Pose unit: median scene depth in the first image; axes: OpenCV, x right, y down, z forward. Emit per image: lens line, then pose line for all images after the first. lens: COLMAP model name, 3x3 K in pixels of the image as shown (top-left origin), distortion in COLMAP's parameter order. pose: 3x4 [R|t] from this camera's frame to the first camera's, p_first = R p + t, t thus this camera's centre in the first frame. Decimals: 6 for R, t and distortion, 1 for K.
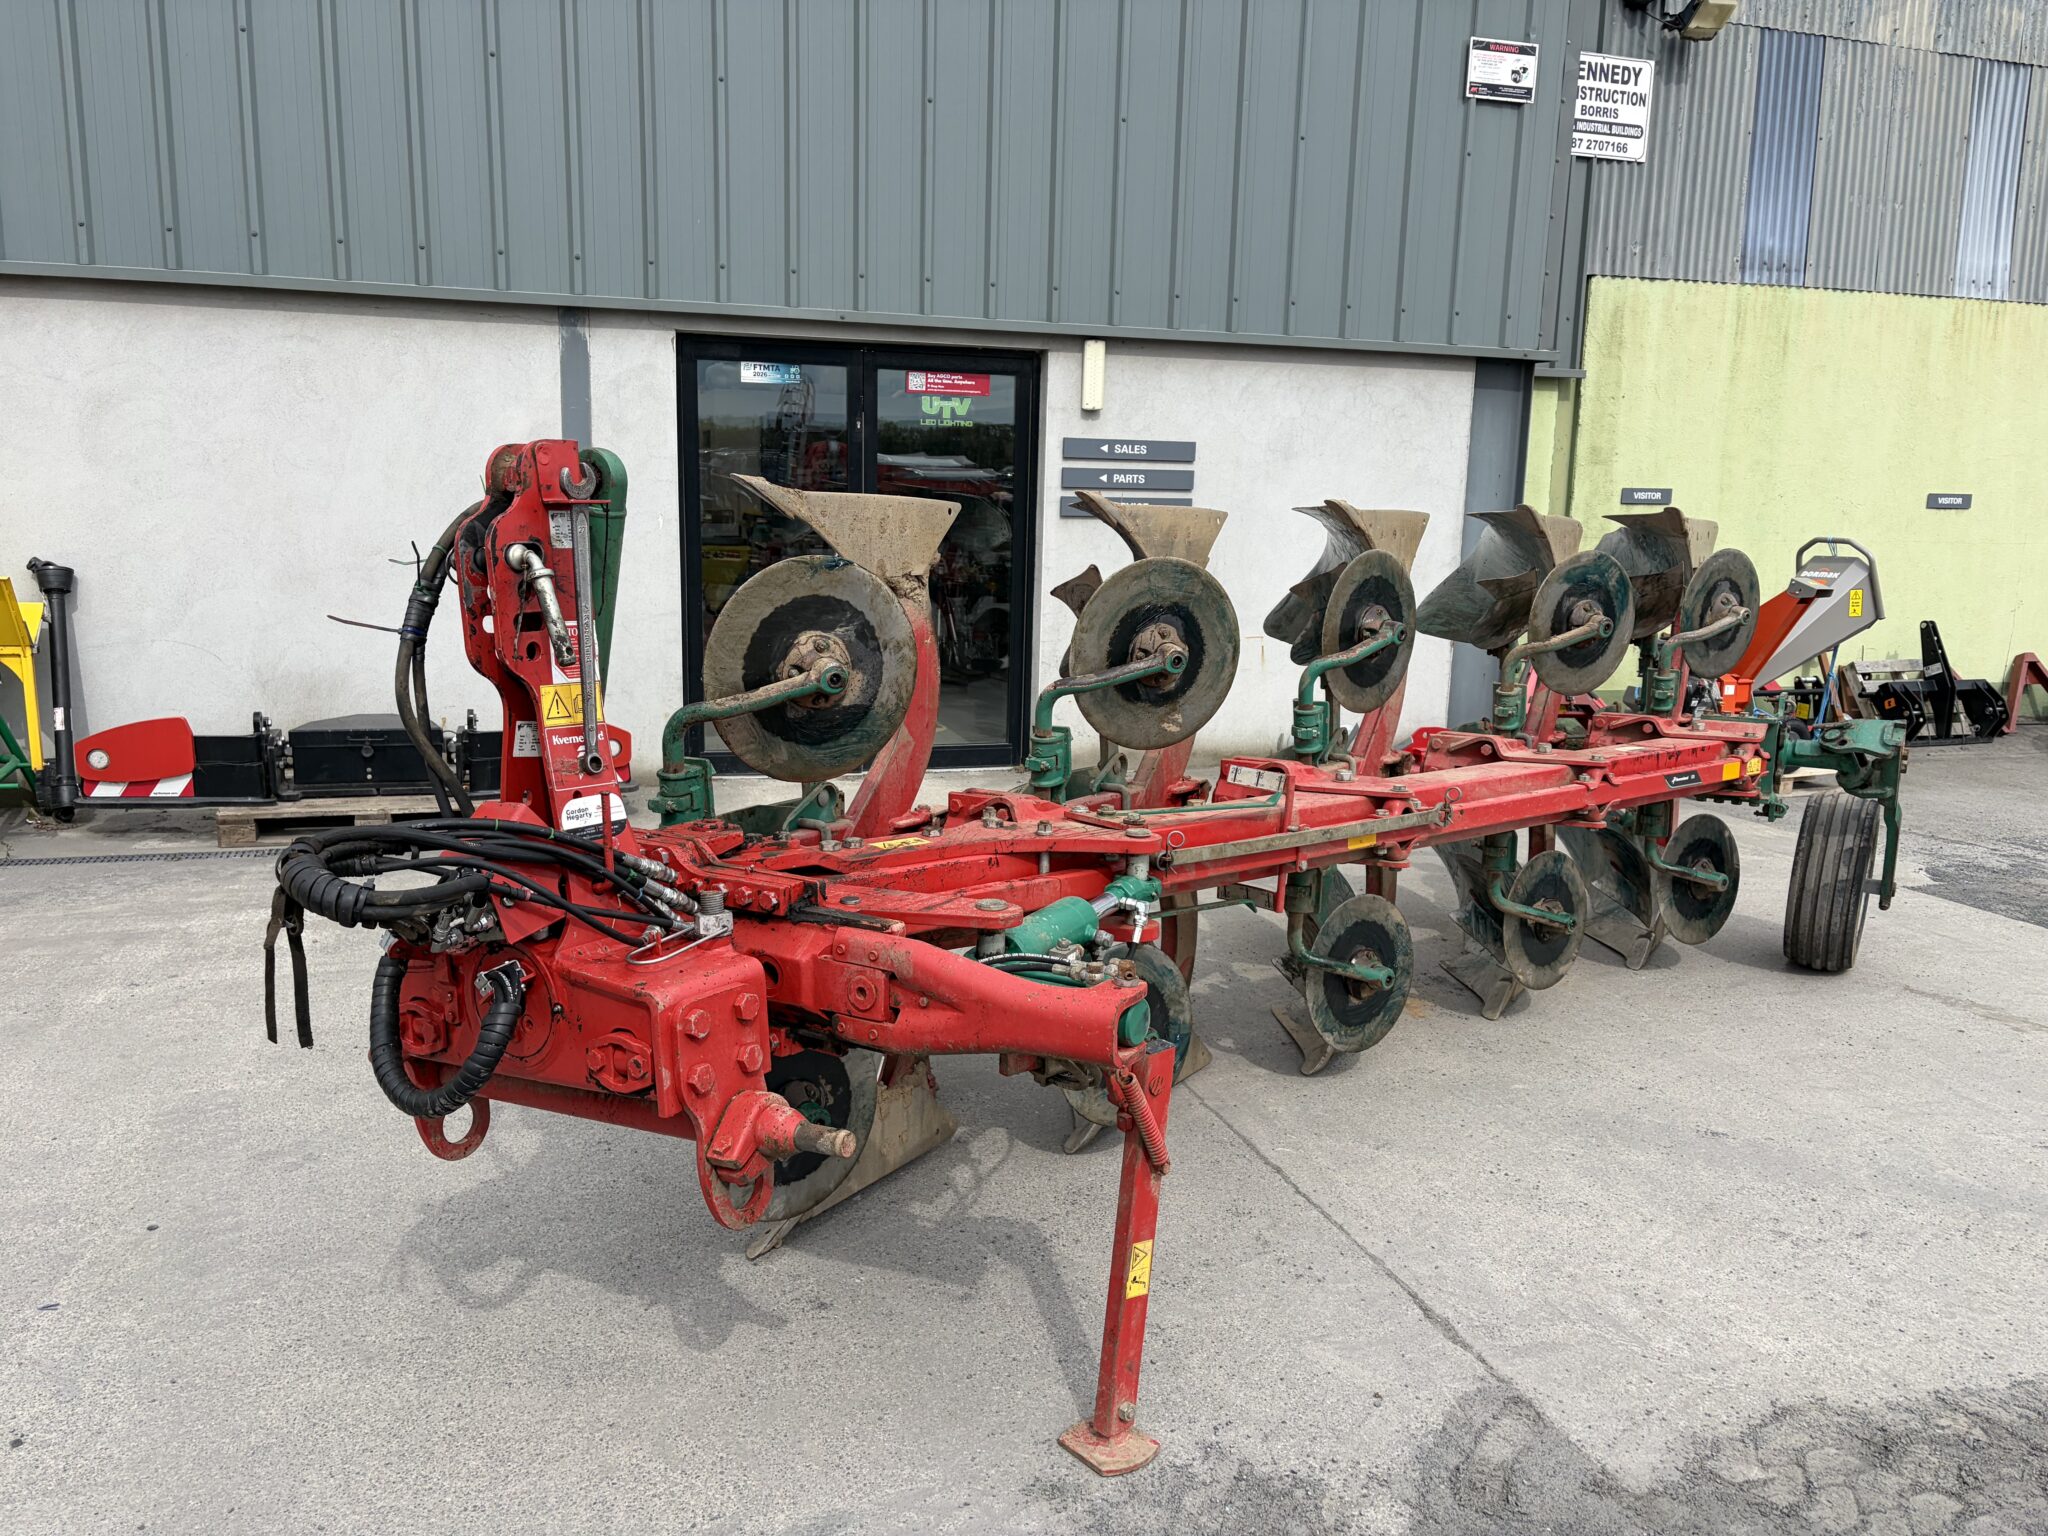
lens RADIAL K [[1550.9, 0, 1021.8], [0, 1550.9, 769.9], [0, 0, 1]] dist [0.047156, -0.047213]
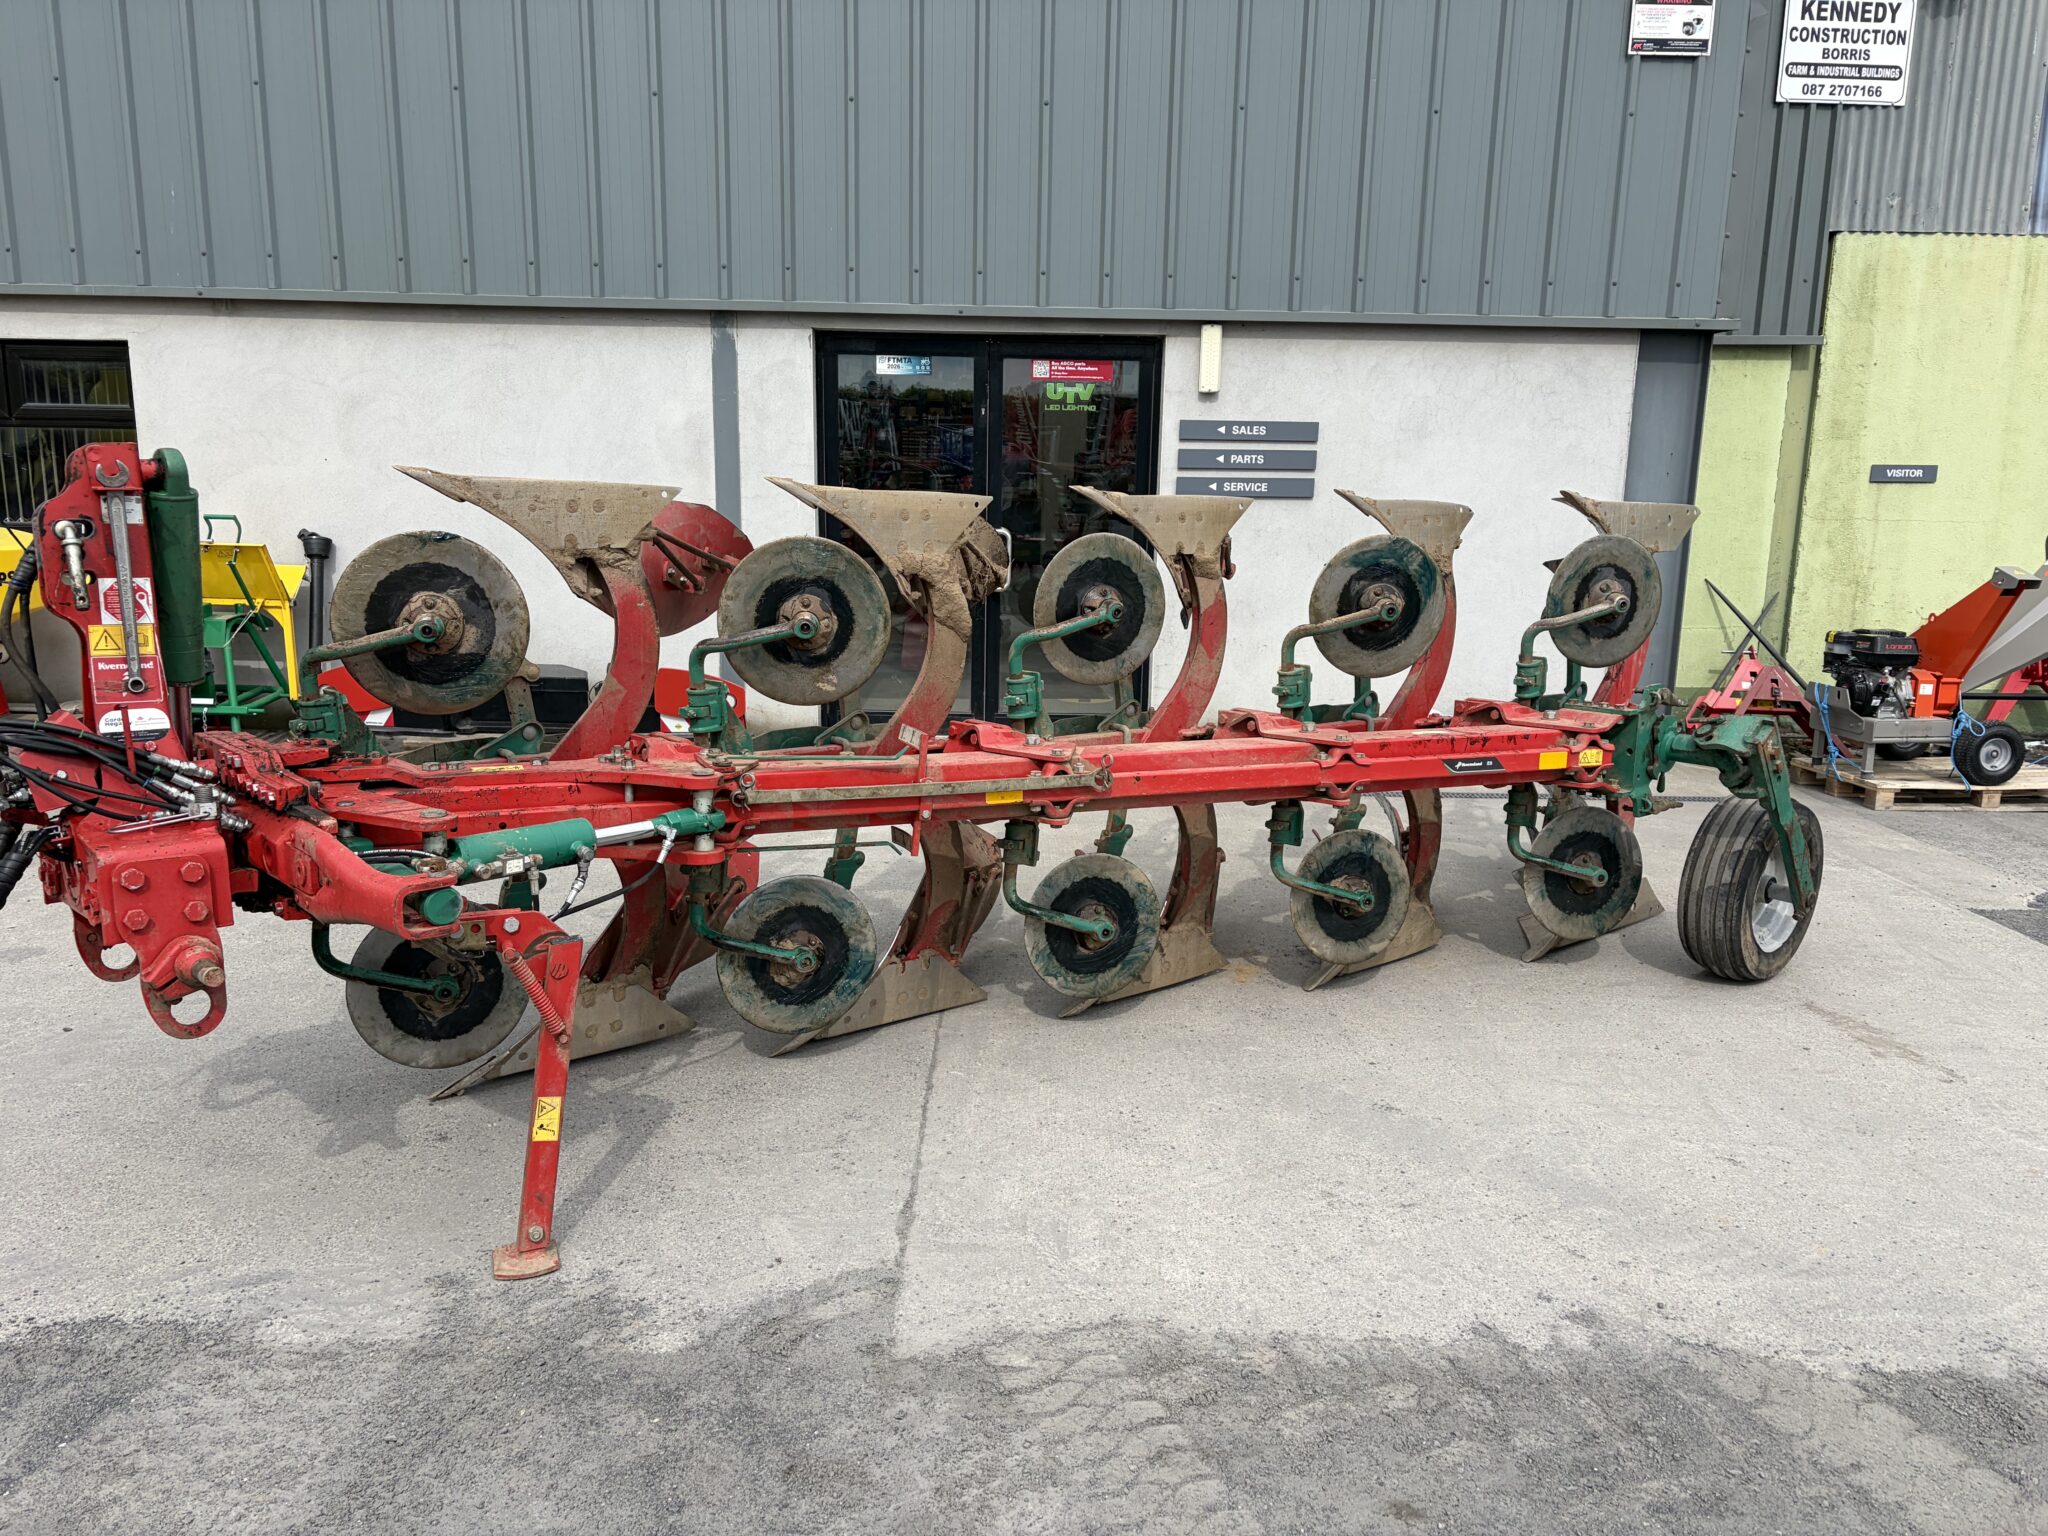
lens RADIAL K [[1550.9, 0, 1028.9], [0, 1550.9, 765.4], [0, 0, 1]] dist [0.047156, -0.047213]
pose [[0.957102, 0.051212, -0.285190, 0.270769], [-0.047923, 0.998680, 0.018505, 0.000988], [0.285762, -0.004044, 0.958292, -0.022048]]
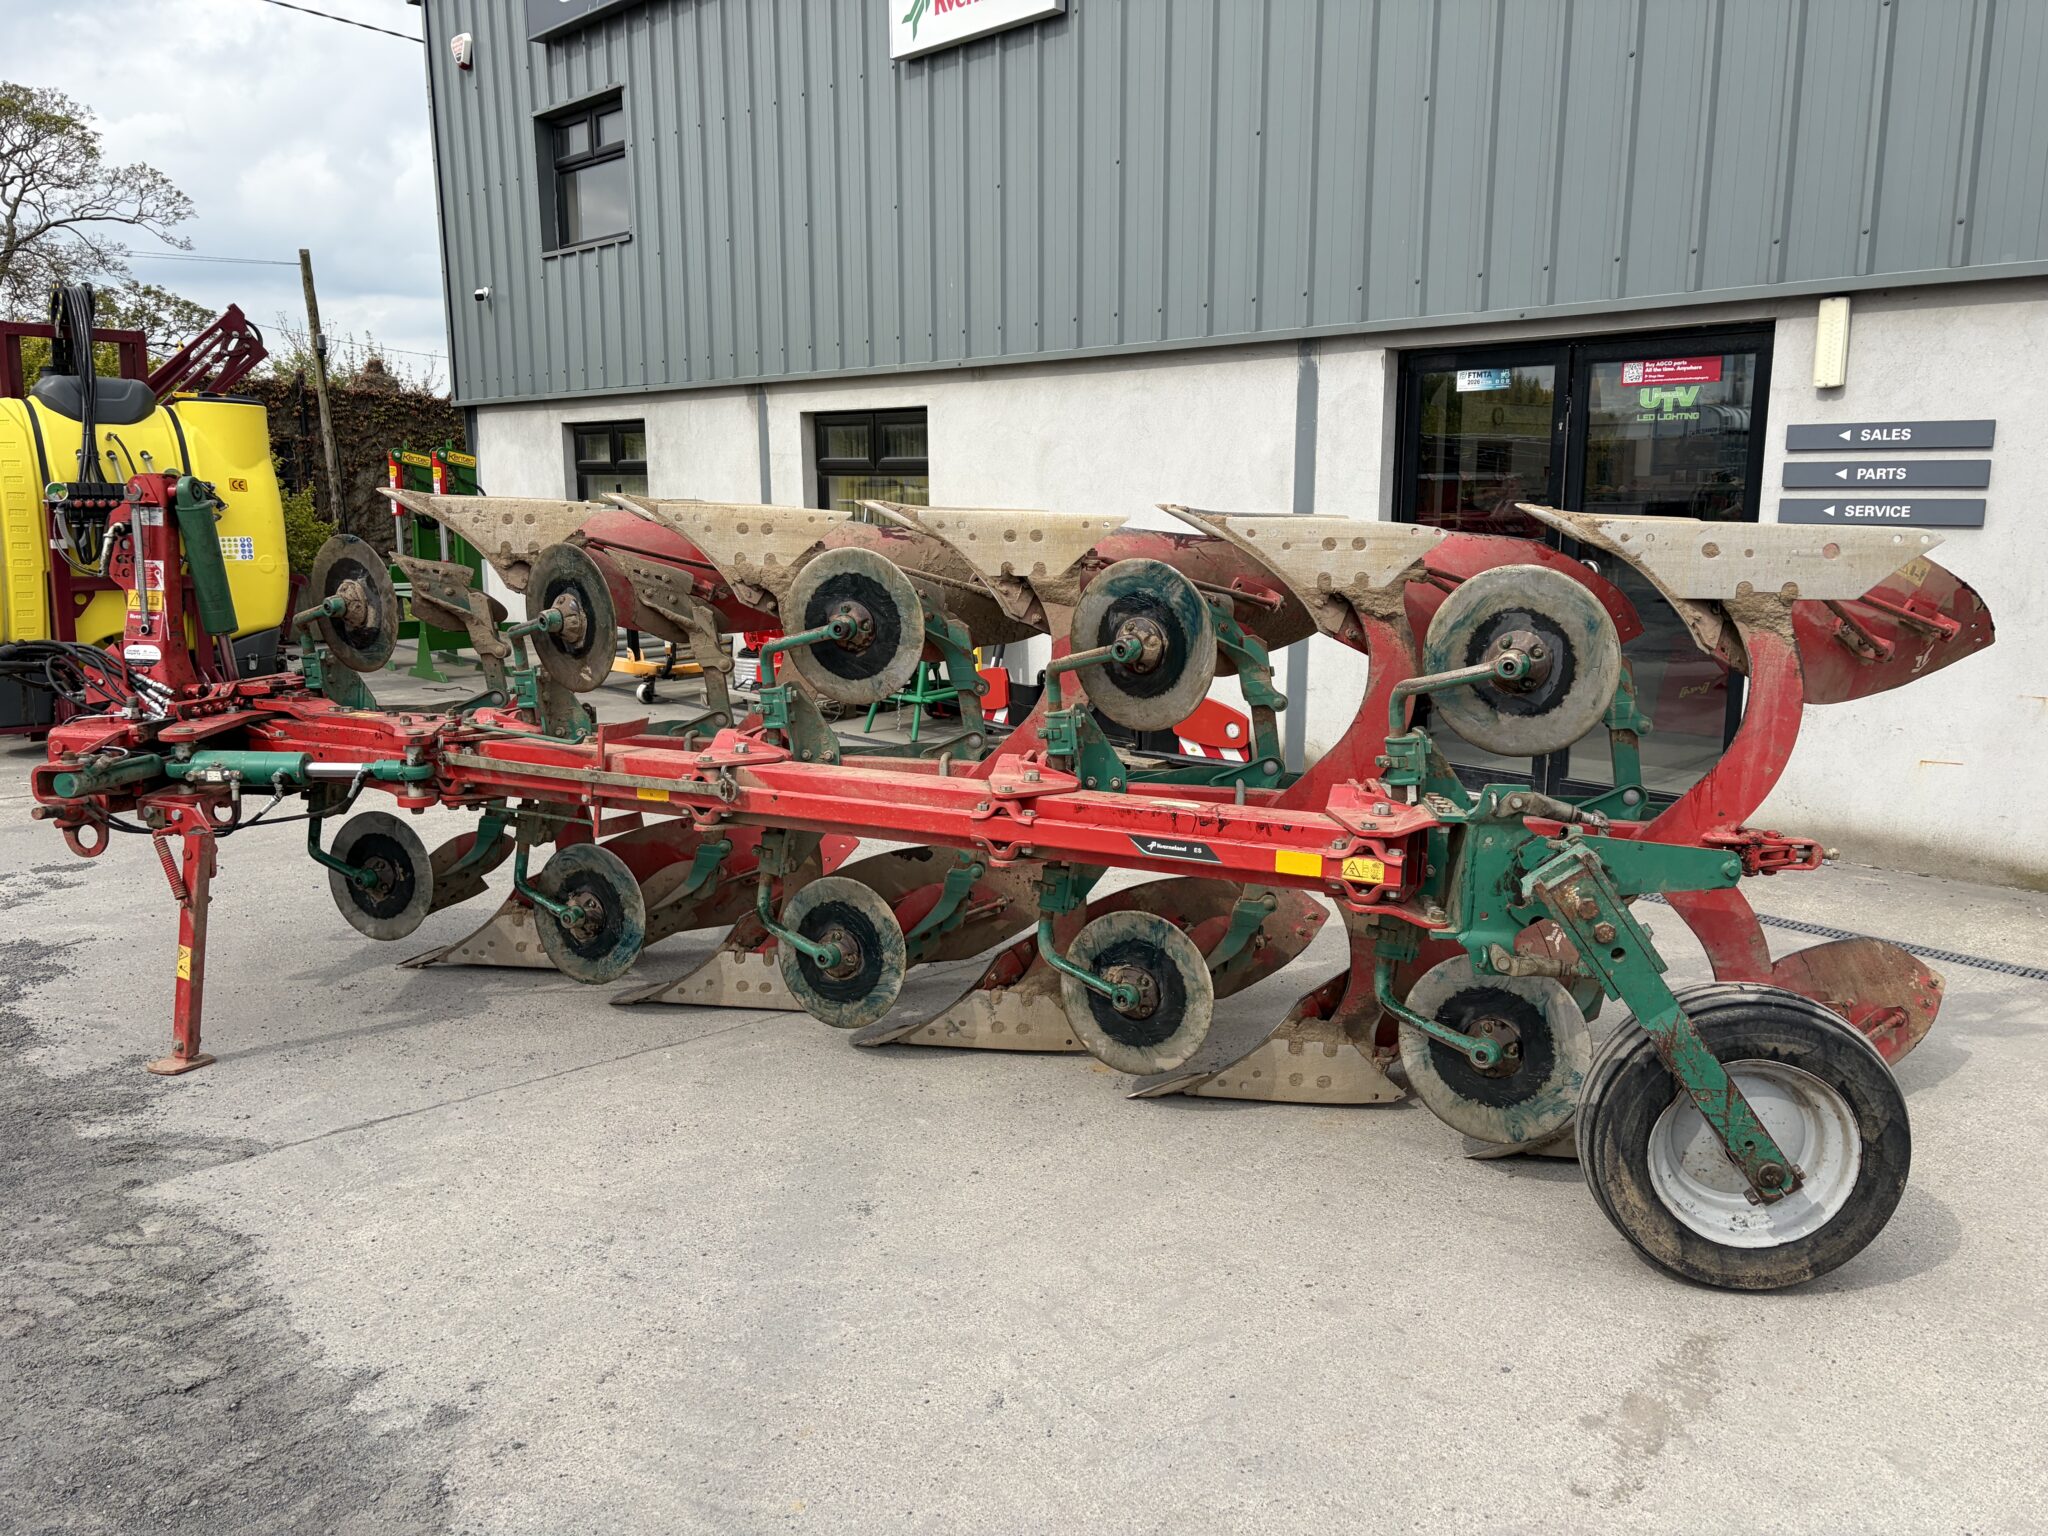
lens RADIAL K [[1550.9, 0, 1022.0], [0, 1550.9, 751.1], [0, 0, 1]] dist [0.047156, -0.047213]
pose [[0.435305, 0.128694, -0.891038, 0.671861], [-0.151574, 0.986078, 0.068371, -0.052335], [0.887432, 0.105296, 0.448751, 0.358151]]
